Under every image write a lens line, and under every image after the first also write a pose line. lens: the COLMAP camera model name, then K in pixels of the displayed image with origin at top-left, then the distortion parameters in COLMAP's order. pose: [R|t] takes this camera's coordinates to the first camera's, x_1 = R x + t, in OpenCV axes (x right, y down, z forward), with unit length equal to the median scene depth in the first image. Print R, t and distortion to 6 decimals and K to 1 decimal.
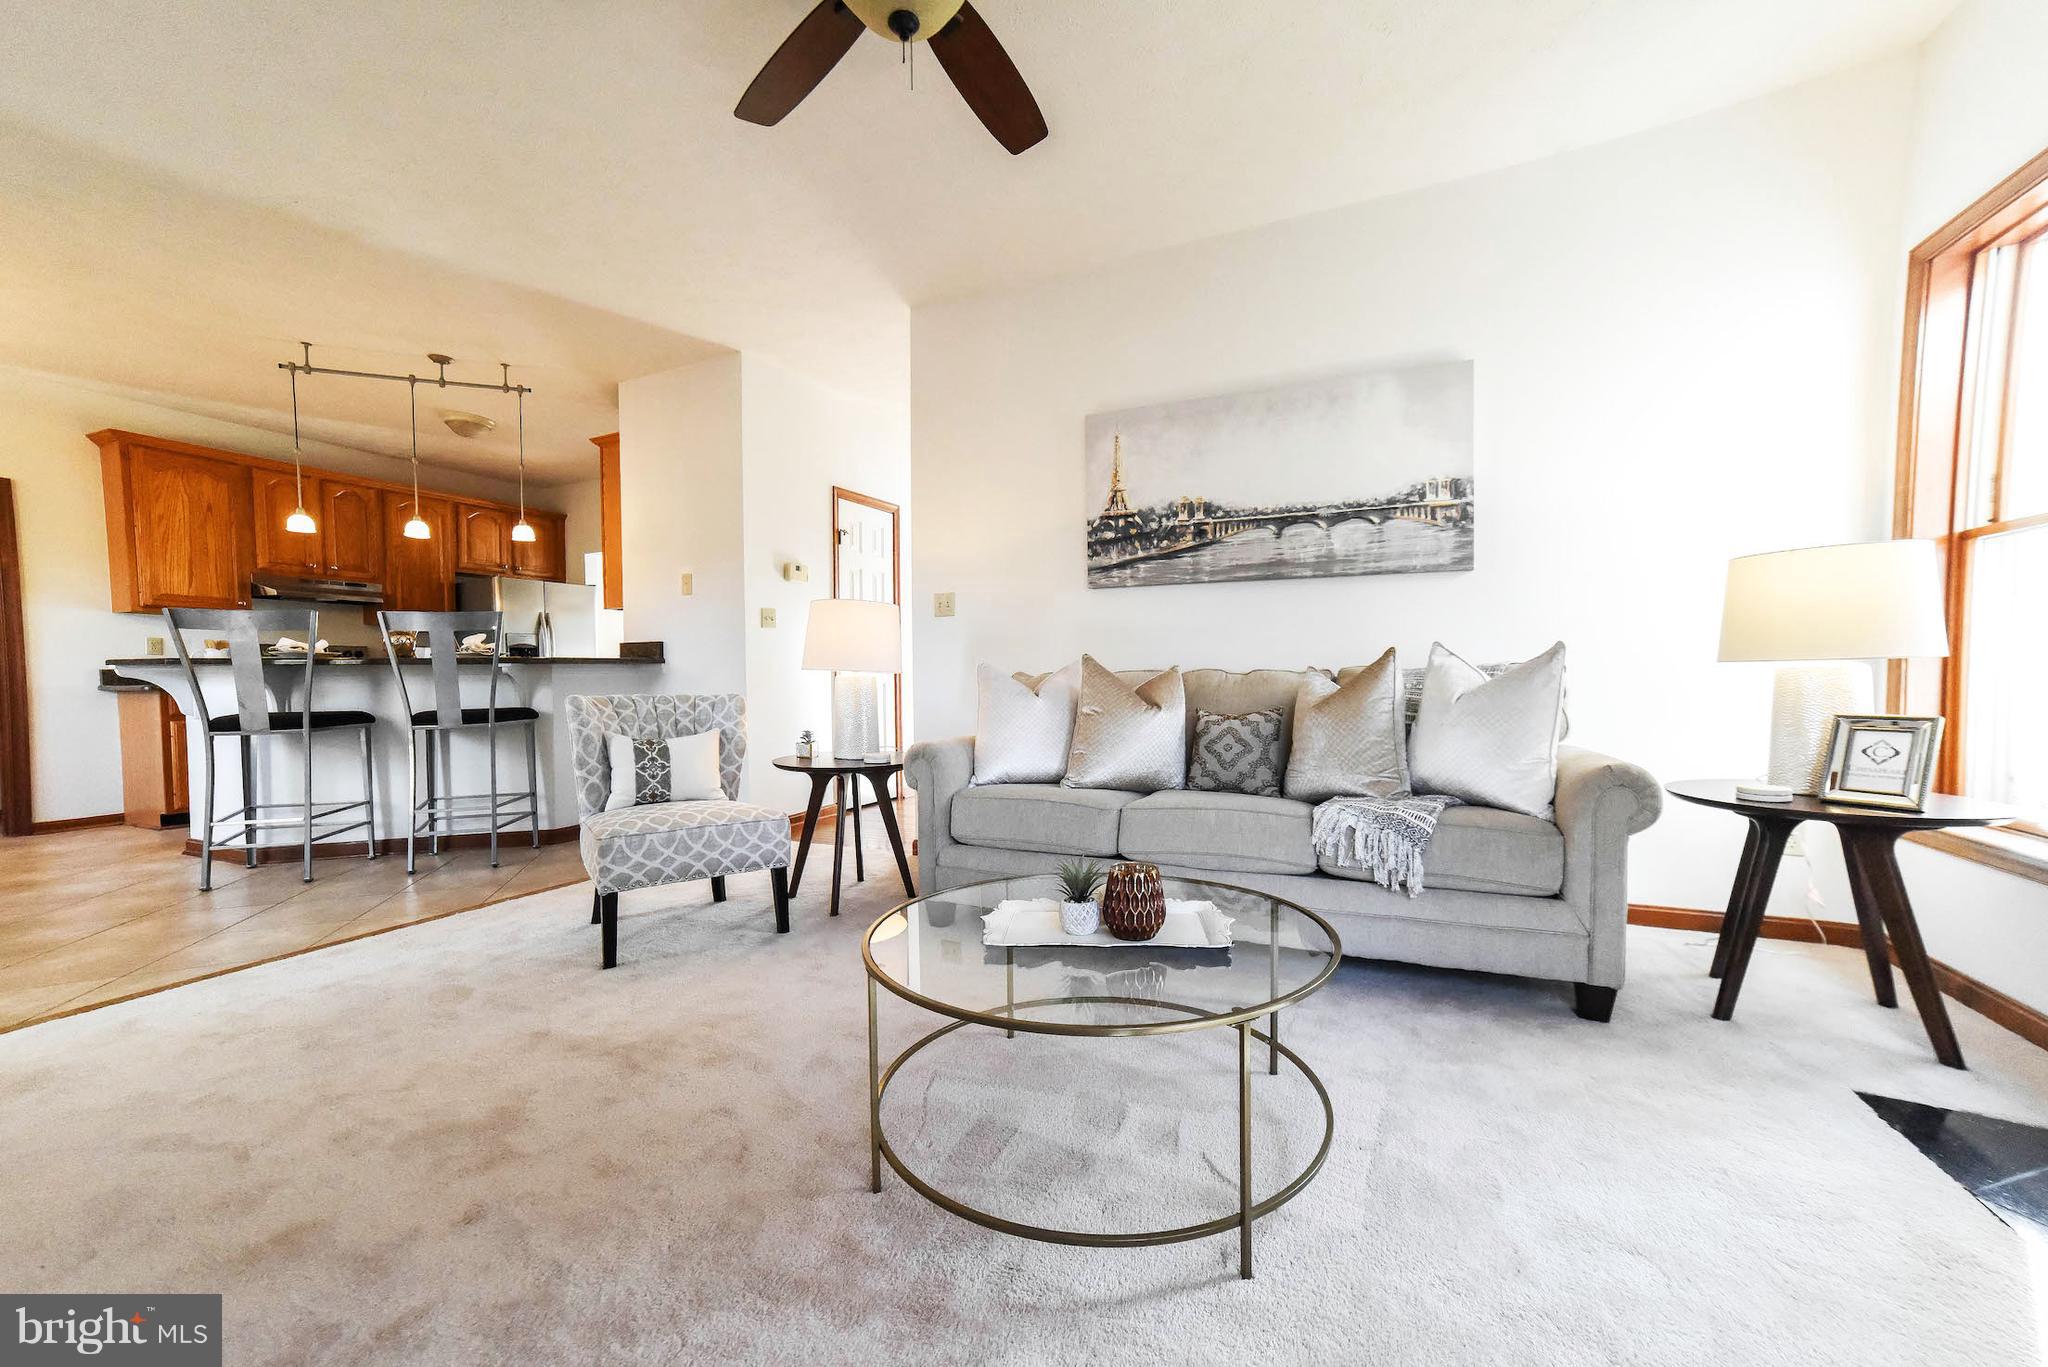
lens RADIAL K [[809.8, 0, 1054.6], [0, 809.8, 707.8], [0, 0, 1]] dist [-0.062408, 0.033252]
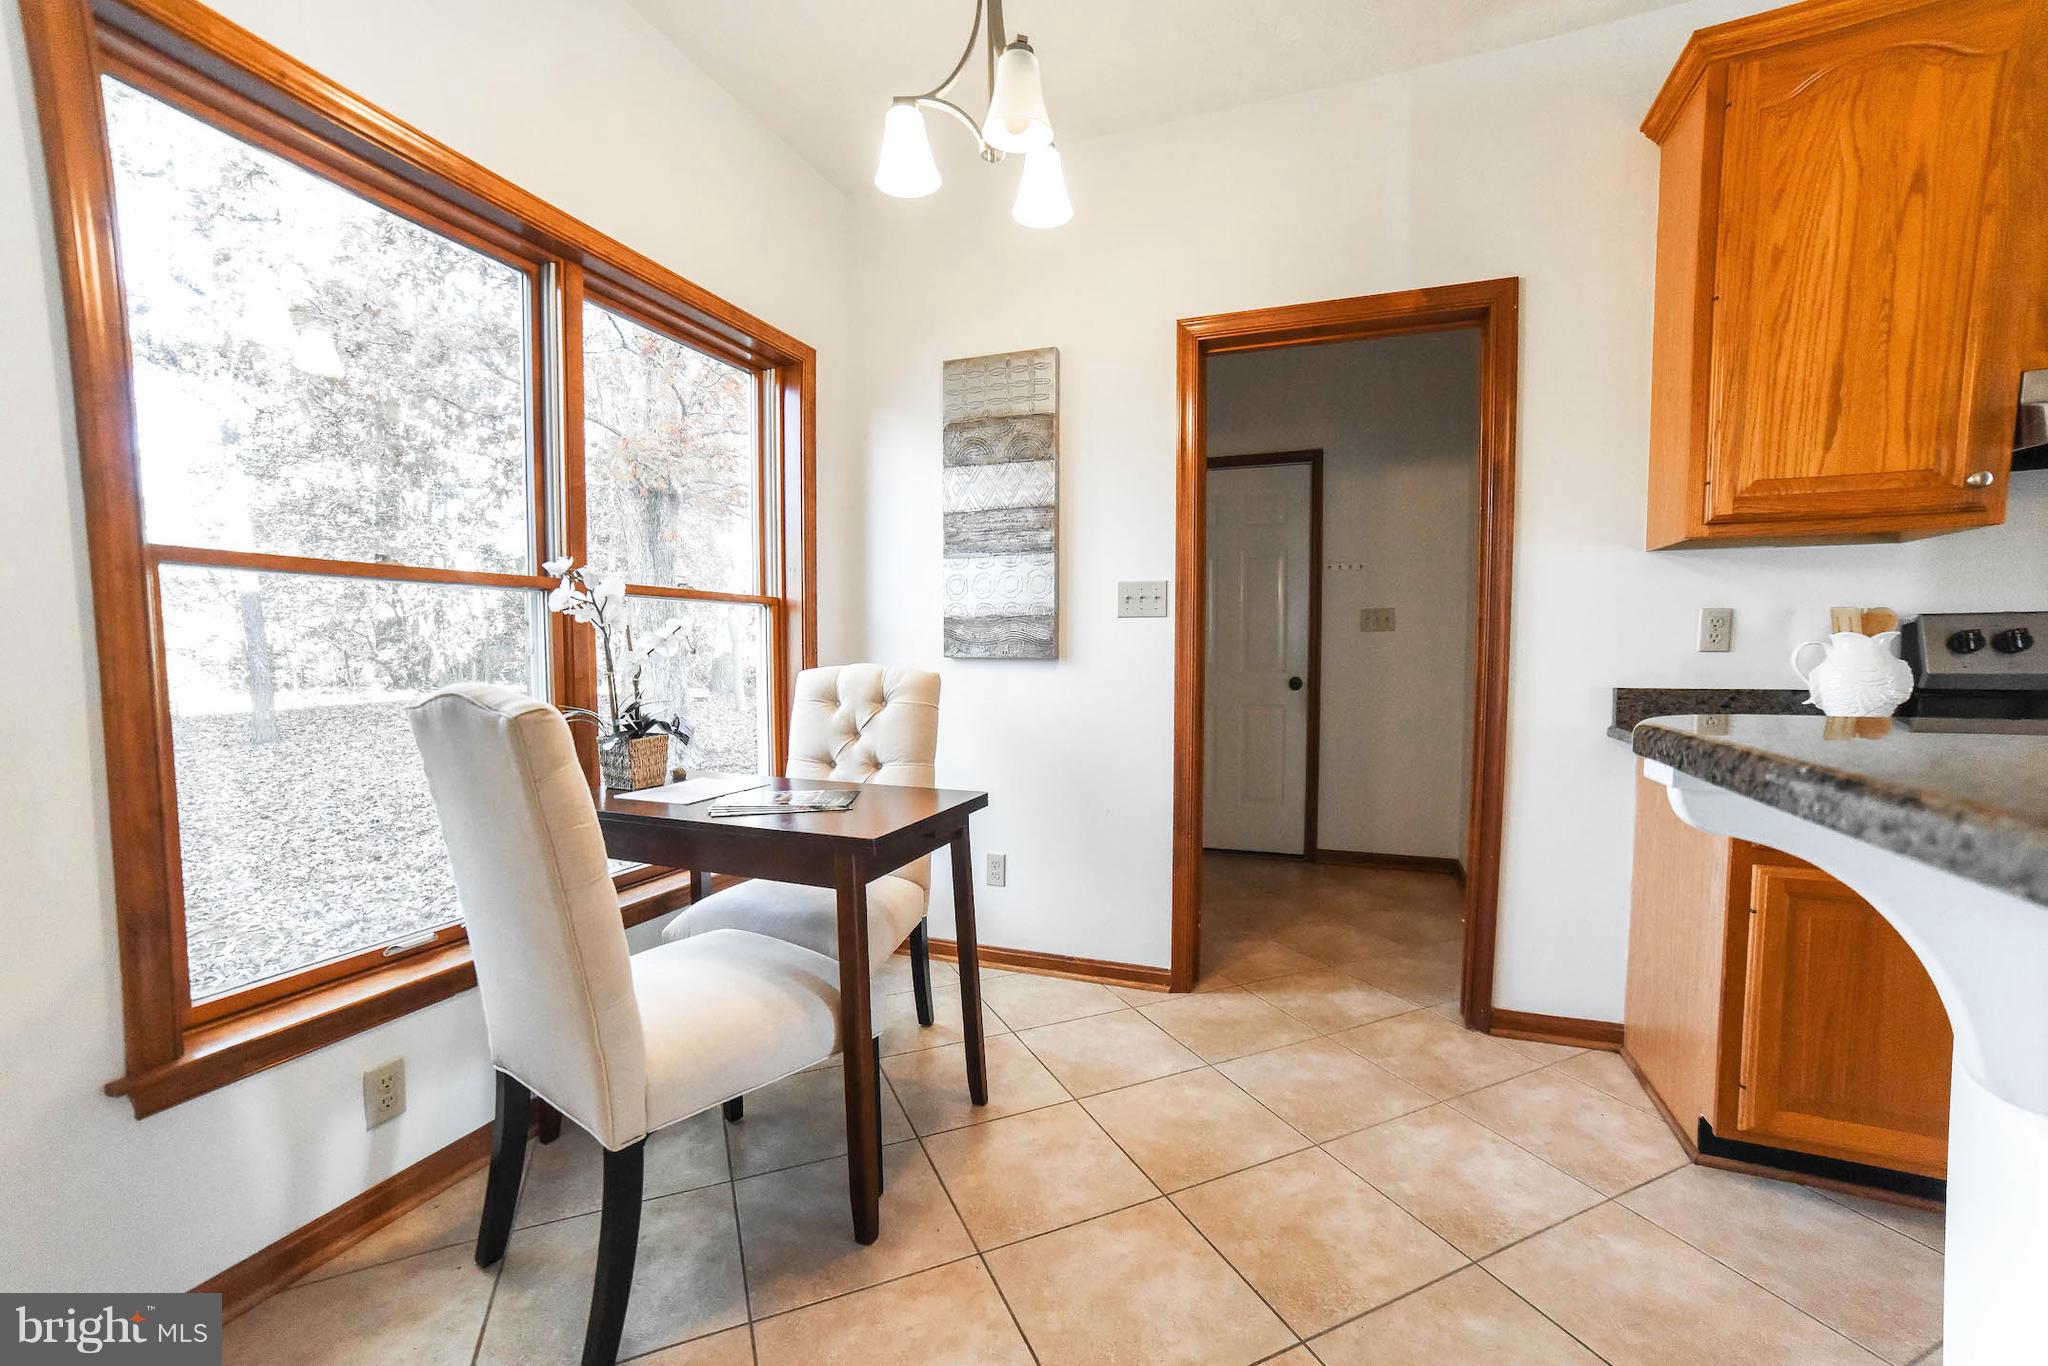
lens RADIAL K [[836.3, 0, 1031.2], [0, 836.3, 703.6], [0, 0, 1]] dist [-0.067249, 0.034106]
pose [[0.073330, 0.078504, -0.994213, -0.787809], [-0.032180, 0.996564, 0.076317, -0.062013], [0.996788, 0.026398, 0.075605, 0.653282]]
